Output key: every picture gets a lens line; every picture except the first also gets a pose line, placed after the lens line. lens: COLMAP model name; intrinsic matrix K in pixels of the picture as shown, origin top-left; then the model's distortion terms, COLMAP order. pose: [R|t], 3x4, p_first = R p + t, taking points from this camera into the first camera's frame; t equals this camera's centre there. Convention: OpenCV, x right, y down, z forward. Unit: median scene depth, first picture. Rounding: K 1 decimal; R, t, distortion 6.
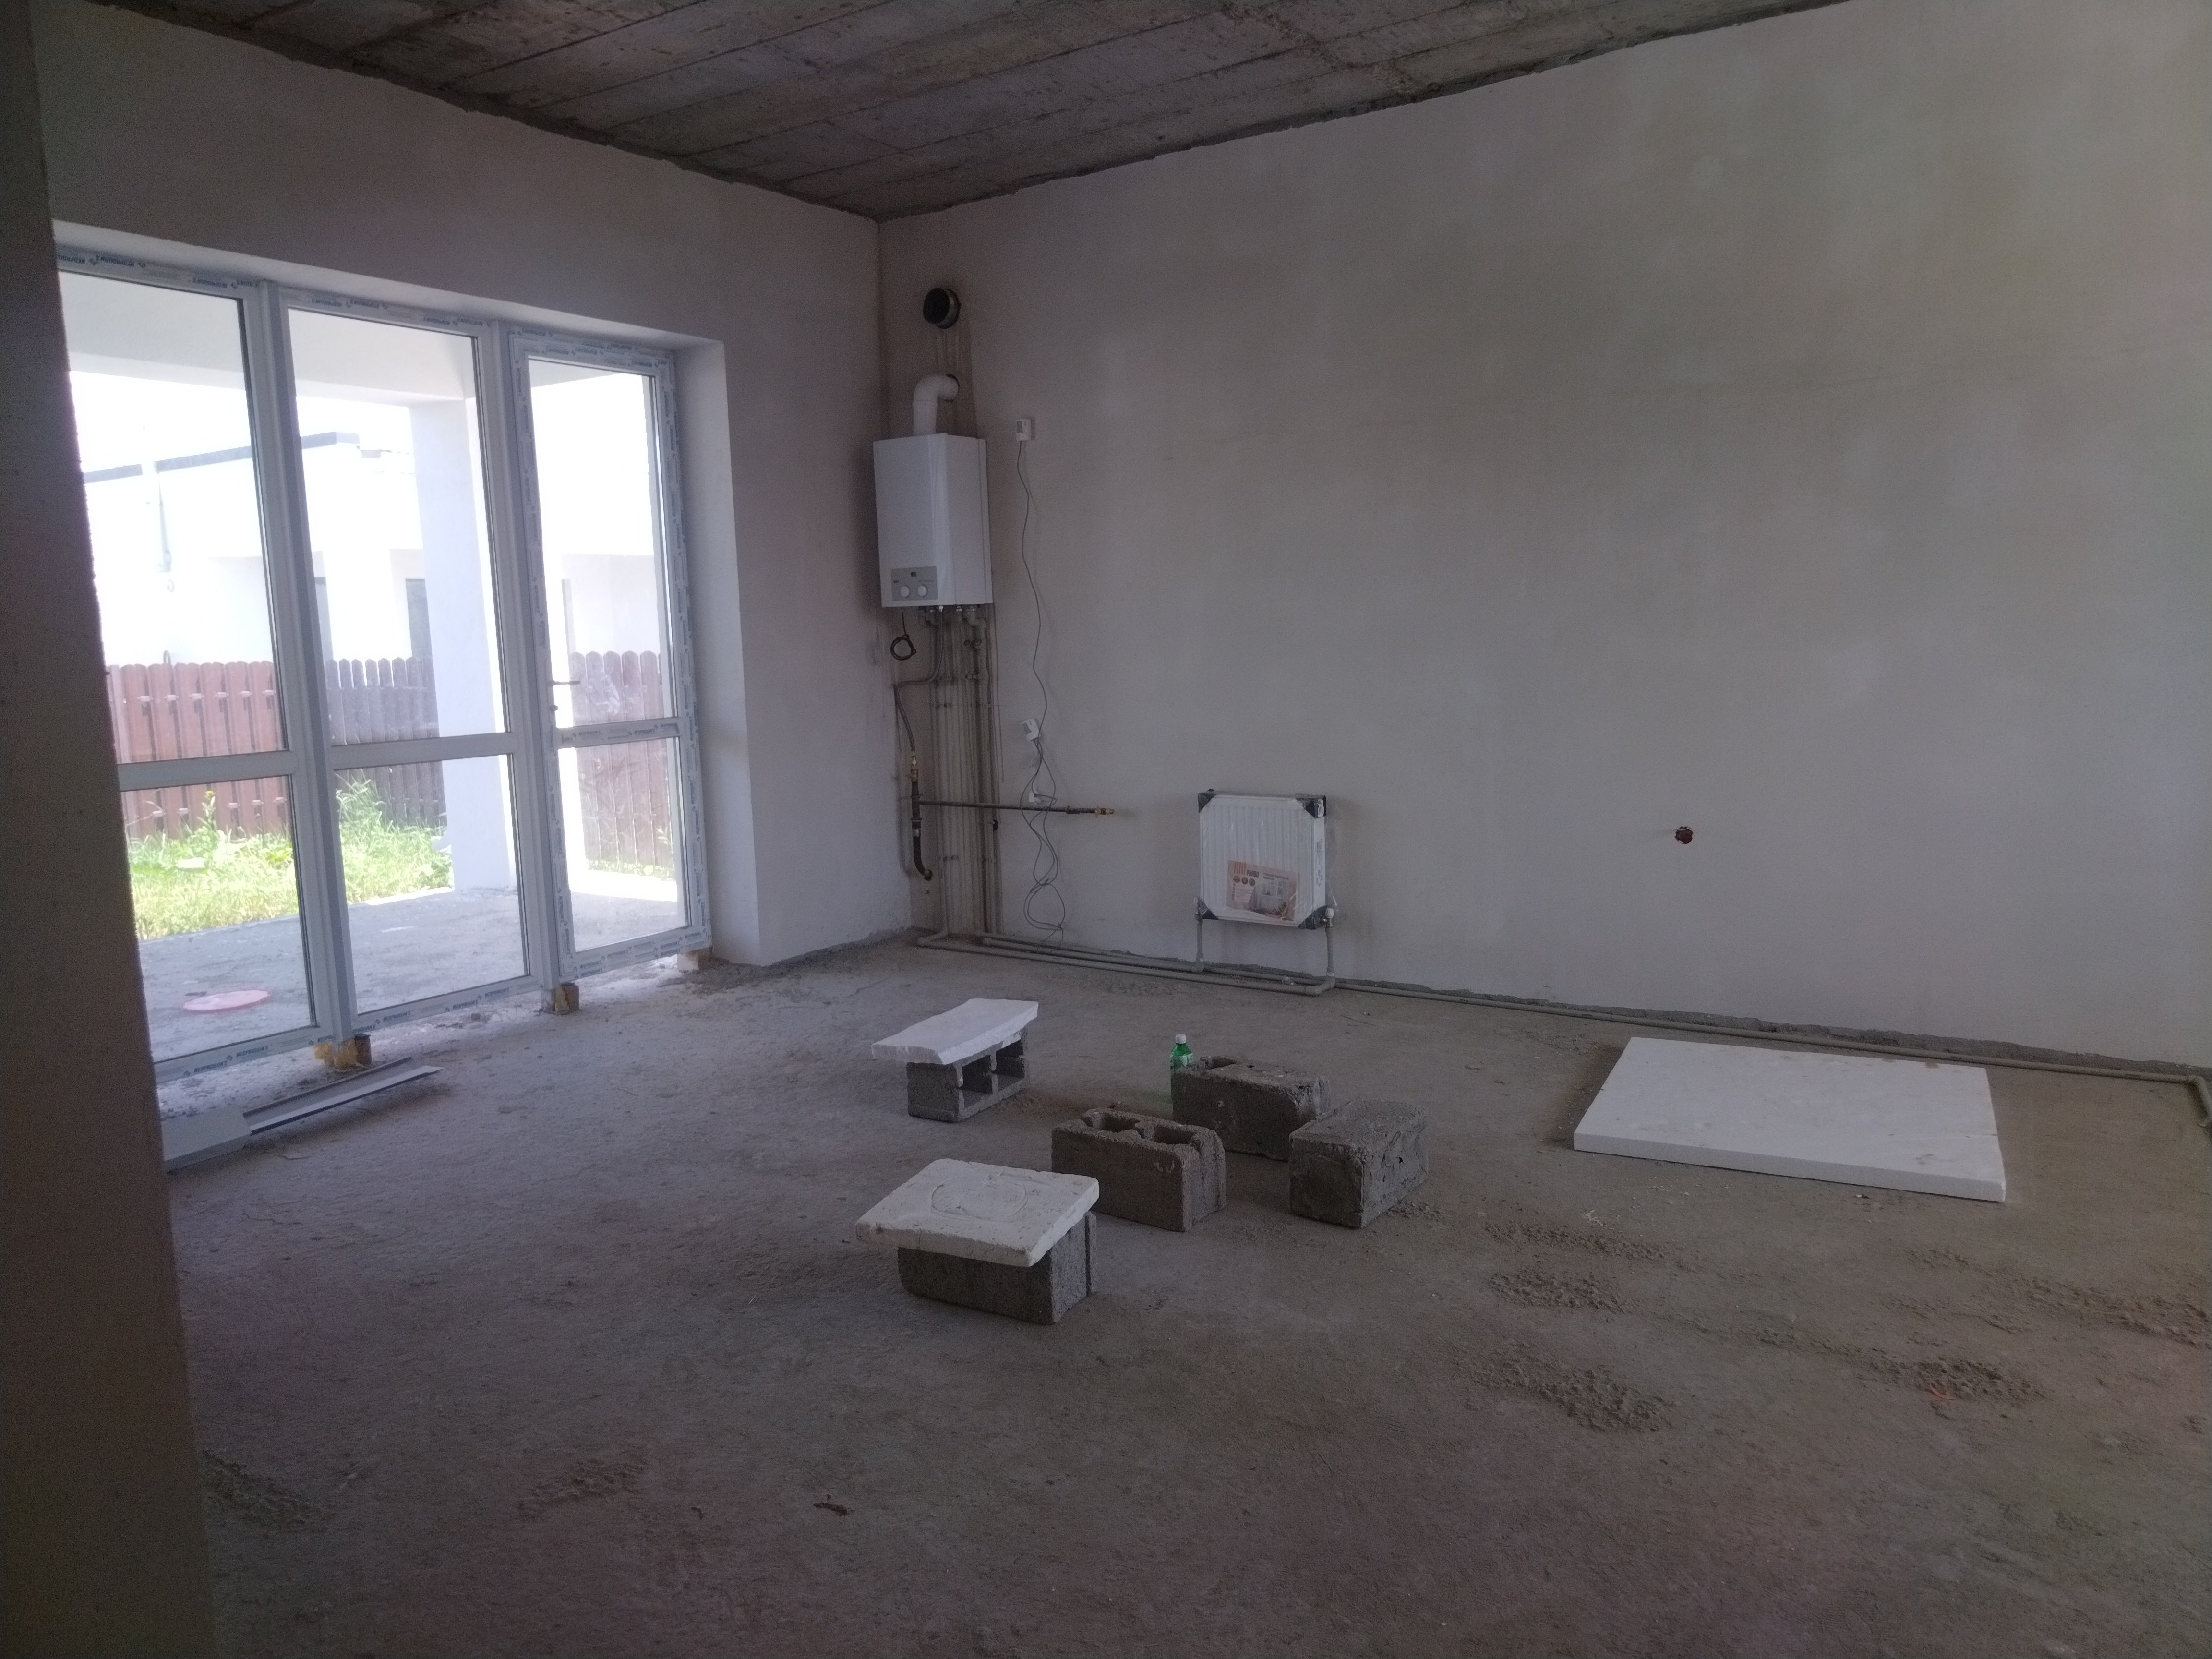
lens RADIAL K [[1510.6, 0, 1106.0], [0, 1510.6, 829.5], [0, 0, 1]] dist [-0.000387, 0.004091]
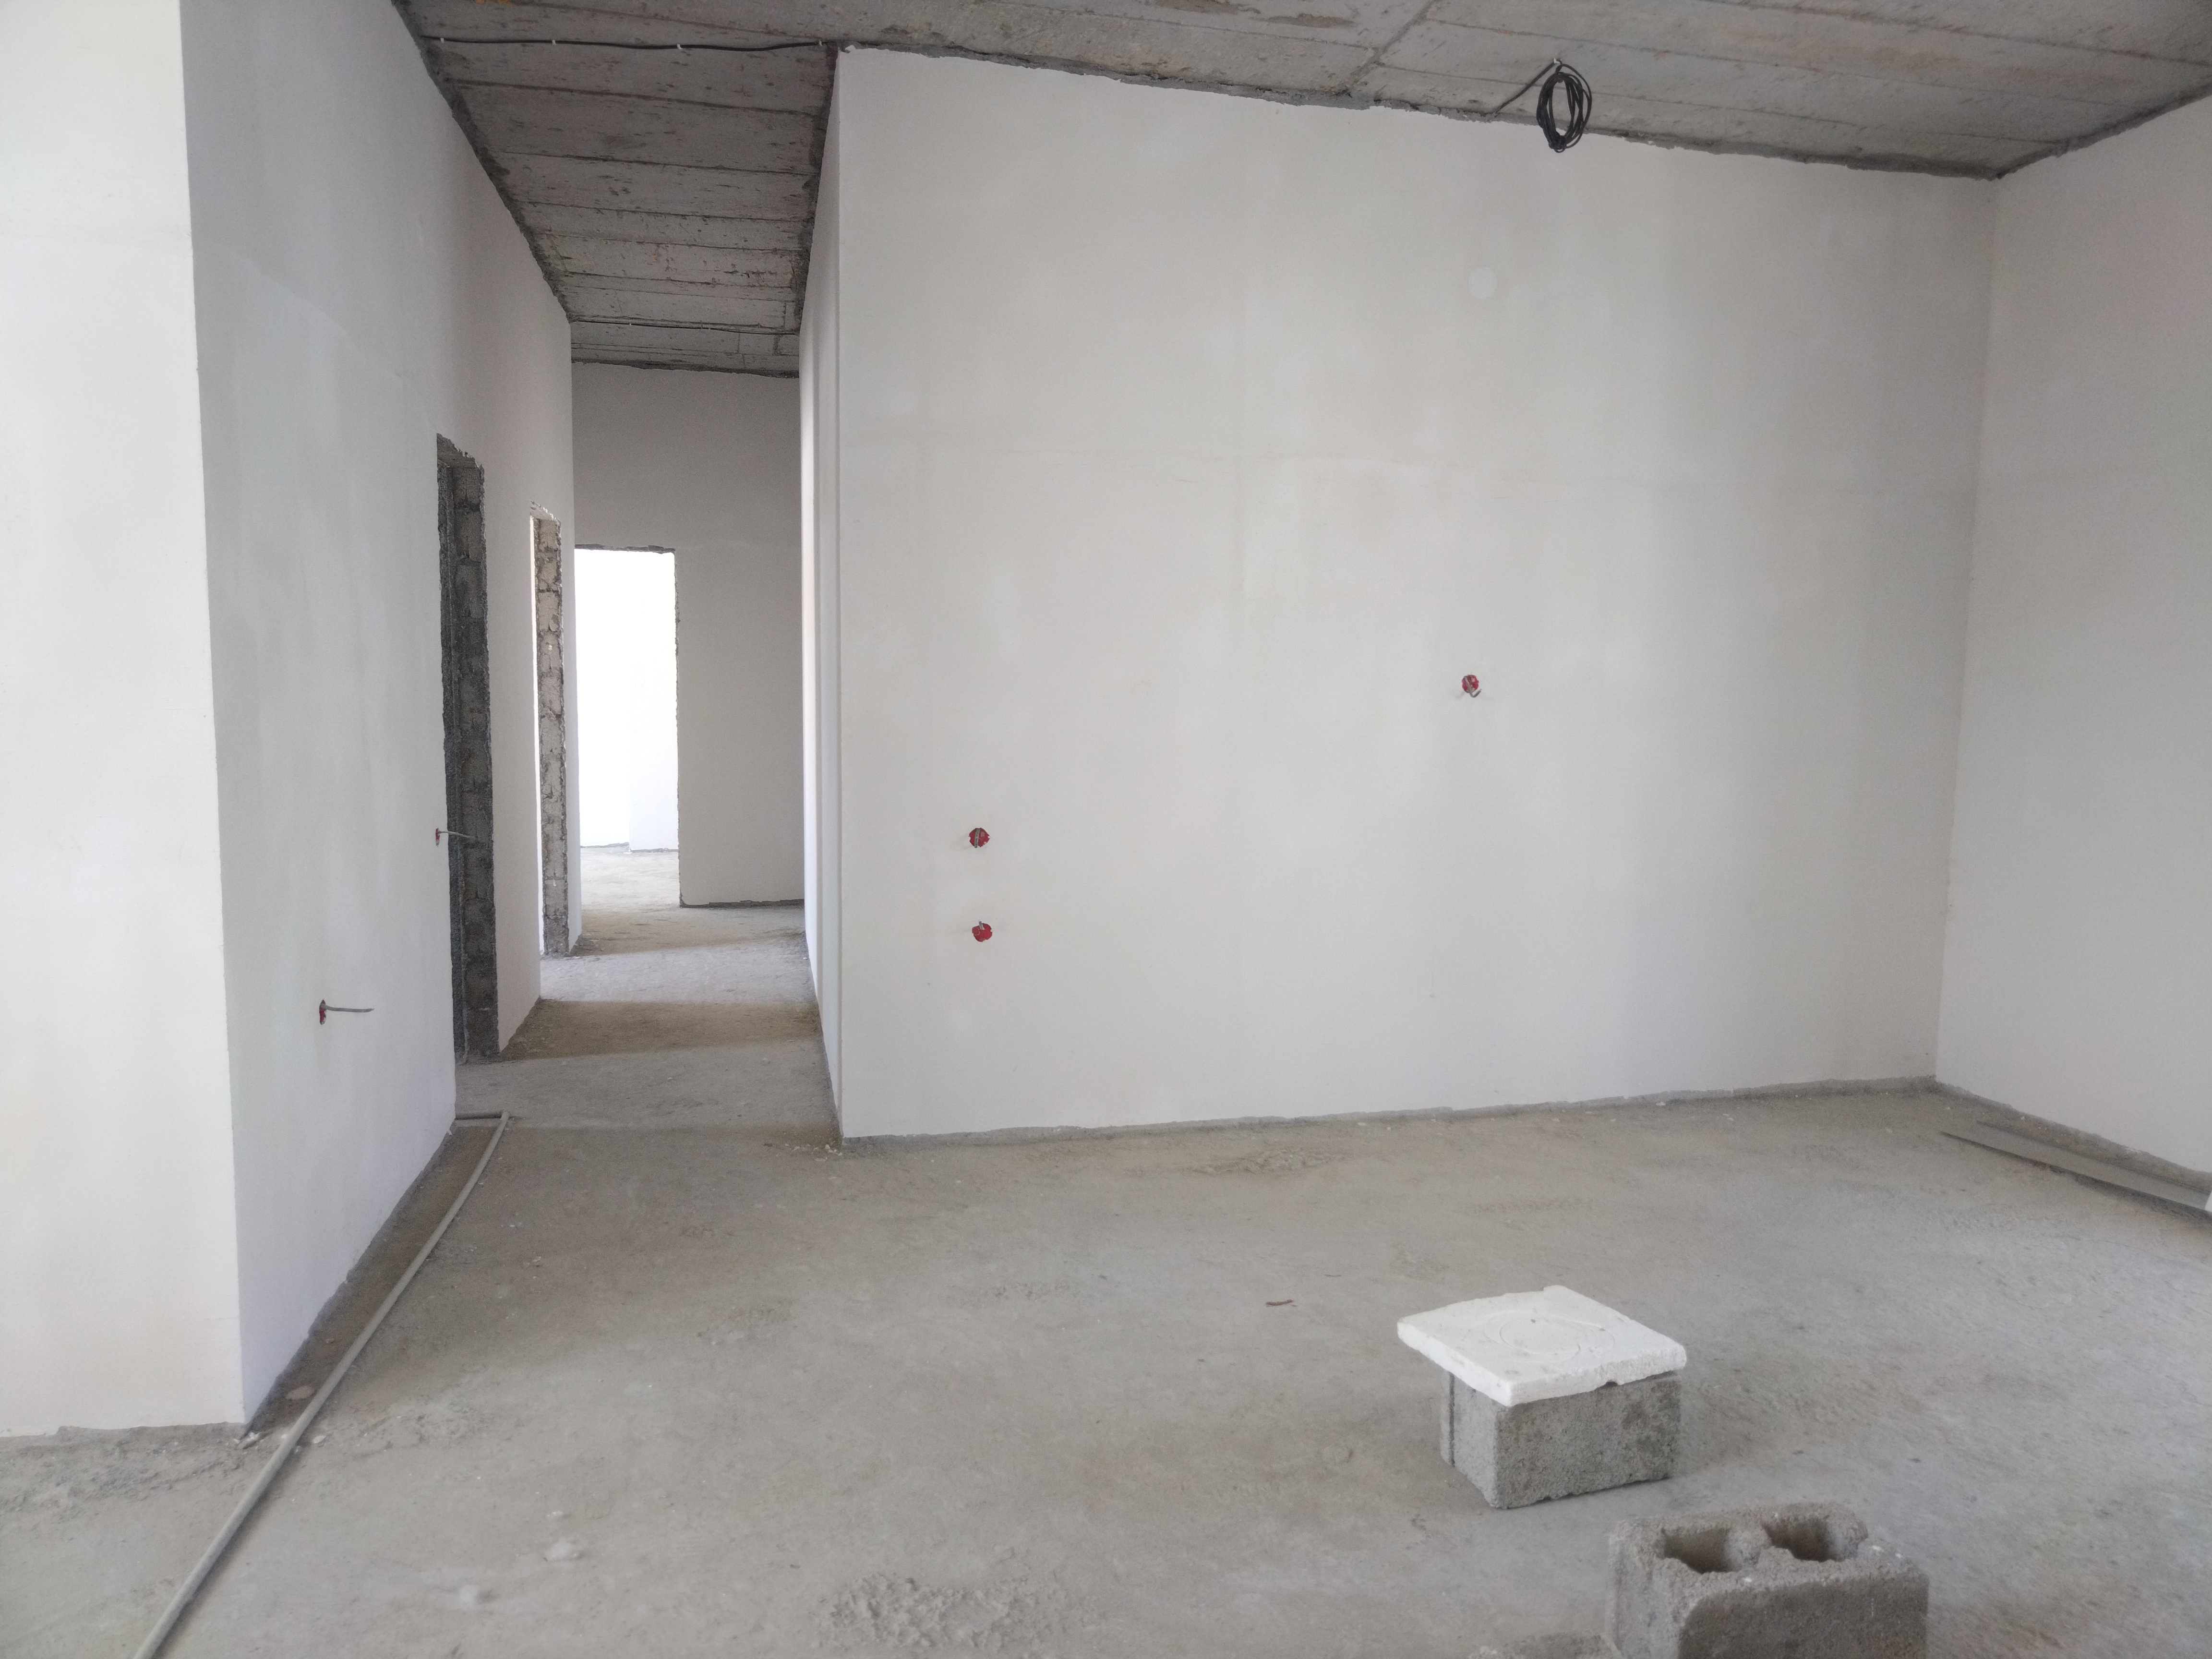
lens RADIAL K [[1510.6, 0, 1106.0], [0, 1510.6, 829.5], [0, 0, 1]] dist [-0.000387, 0.004091]
pose [[-0.694806, 0.090725, -0.713452, 0.753783], [-0.091122, 0.972912, 0.212460, -0.224018], [0.713402, 0.212629, -0.667718, 1.451003]]
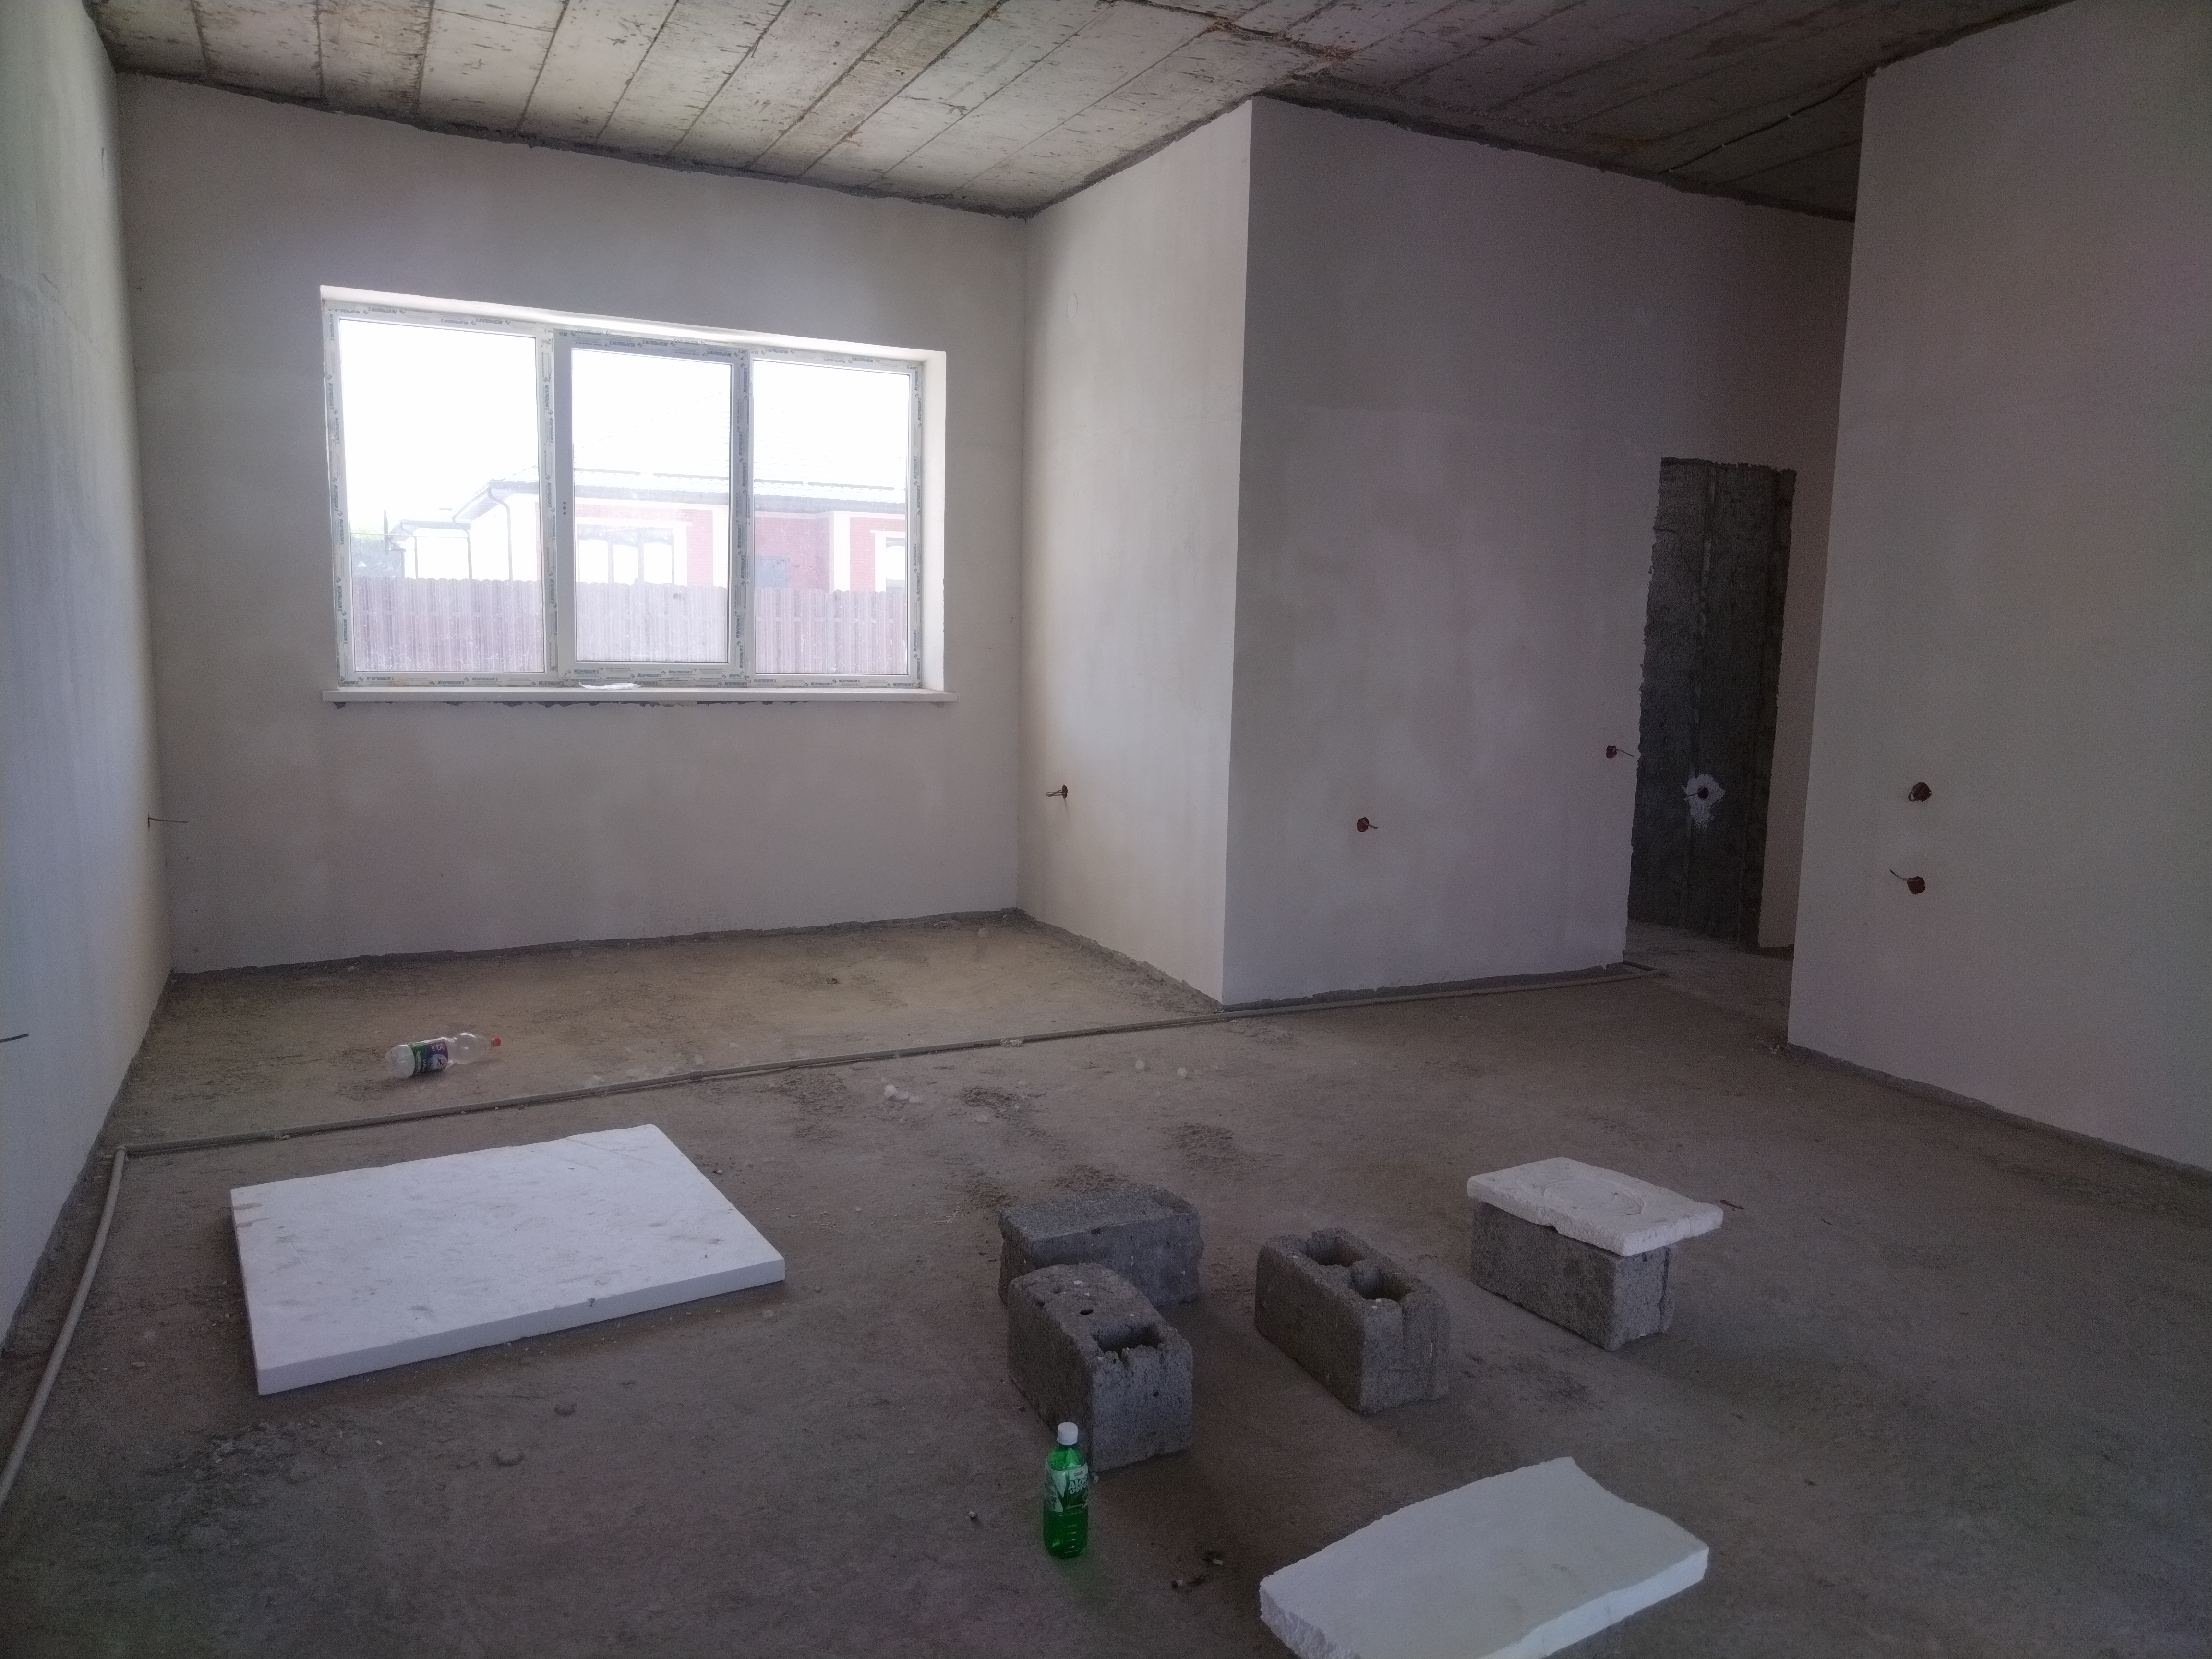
lens RADIAL K [[1510.6, 0, 1106.0], [0, 1510.6, 829.5], [0, 0, 1]] dist [-0.000387, 0.004091]
pose [[-0.864997, -0.059031, 0.498293, -0.313702], [0.069519, 0.969380, 0.235519, -0.274252], [-0.496939, 0.238364, -0.834407, 2.099853]]
